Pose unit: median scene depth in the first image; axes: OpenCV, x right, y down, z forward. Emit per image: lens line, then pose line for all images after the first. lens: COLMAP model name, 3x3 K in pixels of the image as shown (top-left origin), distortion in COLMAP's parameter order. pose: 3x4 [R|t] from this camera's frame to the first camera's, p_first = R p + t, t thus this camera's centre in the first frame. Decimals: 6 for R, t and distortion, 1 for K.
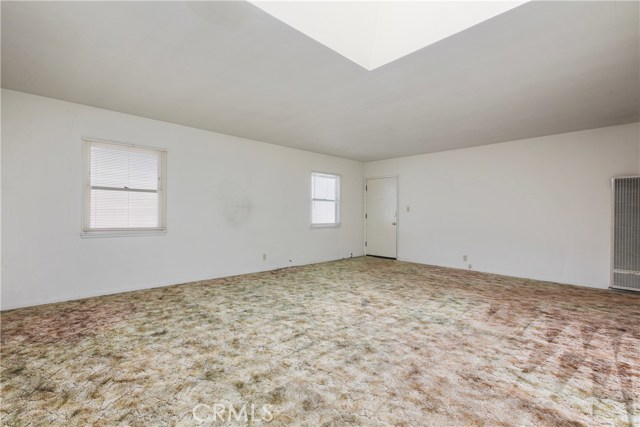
lens RADIAL K [[287.2, 0, 319.6], [0, 287.2, 213.8], [0, 0, 1]] dist [-0.007064, 0.003053]
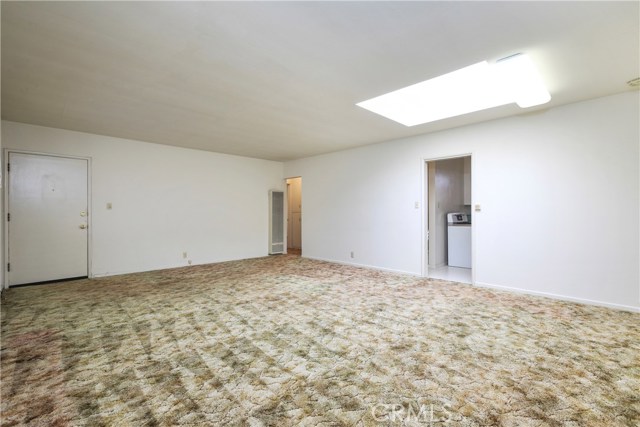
lens RADIAL K [[287.2, 0, 316.3], [0, 287.2, 213.9], [0, 0, 1]] dist [-0.007064, 0.003053]
pose [[-0.006664, -0.010618, 0.999921, -0.940966], [0.001546, 0.999942, 0.010629, -0.006936], [-0.999977, 0.001617, -0.006647, 0.970283]]
